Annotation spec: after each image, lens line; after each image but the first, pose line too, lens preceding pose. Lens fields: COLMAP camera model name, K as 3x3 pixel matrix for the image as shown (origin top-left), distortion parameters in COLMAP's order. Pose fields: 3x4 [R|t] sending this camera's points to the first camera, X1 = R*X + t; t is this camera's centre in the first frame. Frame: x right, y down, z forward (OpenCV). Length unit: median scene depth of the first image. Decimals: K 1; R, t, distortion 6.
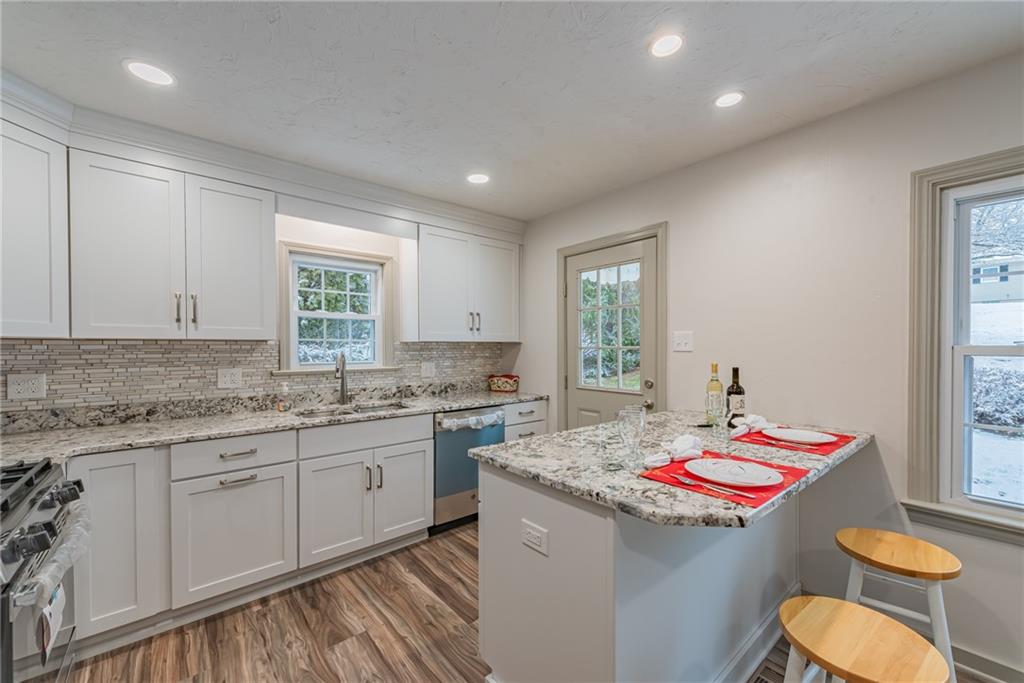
lens RADIAL K [[405.8, 0, 506.5], [0, 405.8, 355.3], [0, 0, 1]] dist [-0.001857, -0.001329]
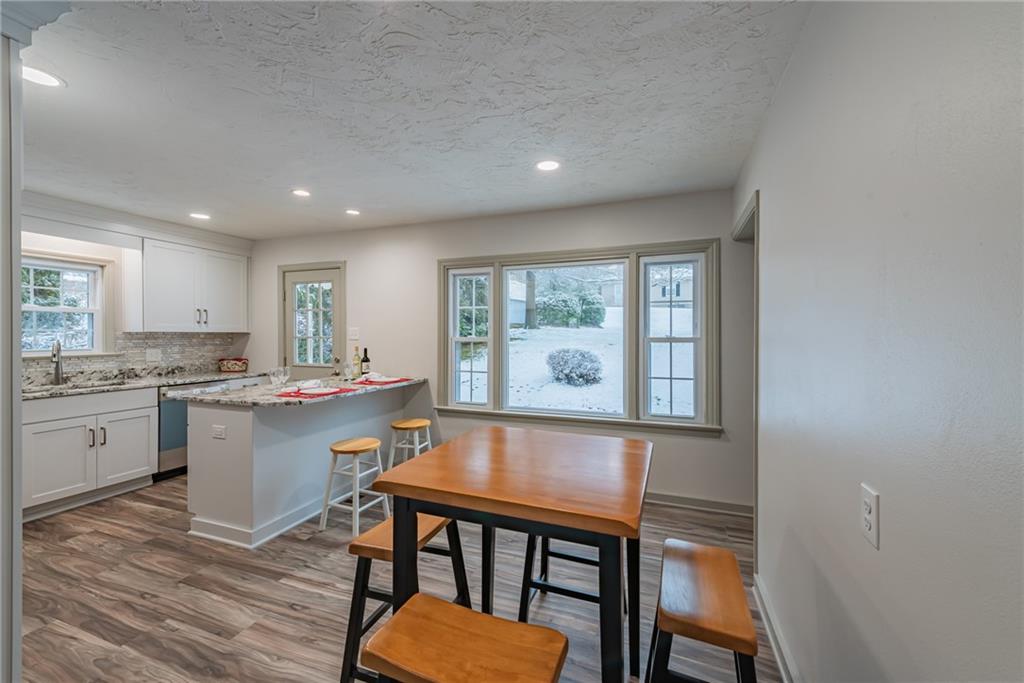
lens RADIAL K [[405.8, 0, 525.1], [0, 405.8, 338.8], [0, 0, 1]] dist [-0.001857, -0.001329]
pose [[0.857392, -0.001404, 0.514662, 0.154247], [0.006465, 0.999947, -0.008041, 0.004553], [-0.514624, 0.010222, 0.857355, -0.689895]]
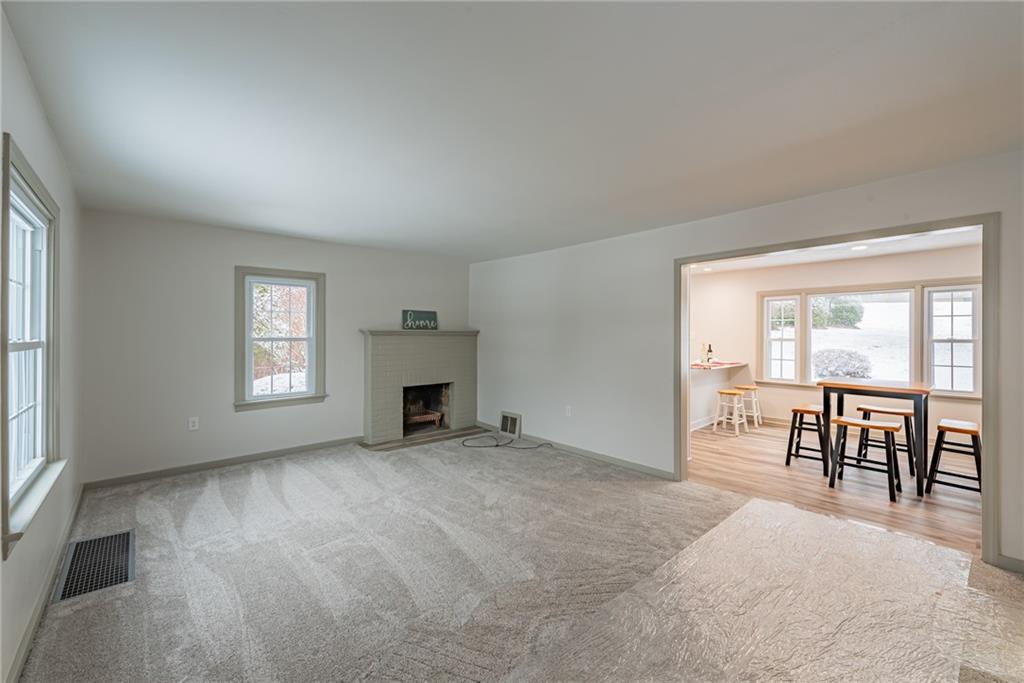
lens RADIAL K [[405.8, 0, 503.5], [0, 405.8, 338.0], [0, 0, 1]] dist [-0.001857, -0.001329]
pose [[0.999690, 0.006007, 0.024172, -0.832332], [-0.005724, 0.999915, -0.011746, 0.018813], [-0.024240, 0.011604, 0.999639, -1.573014]]
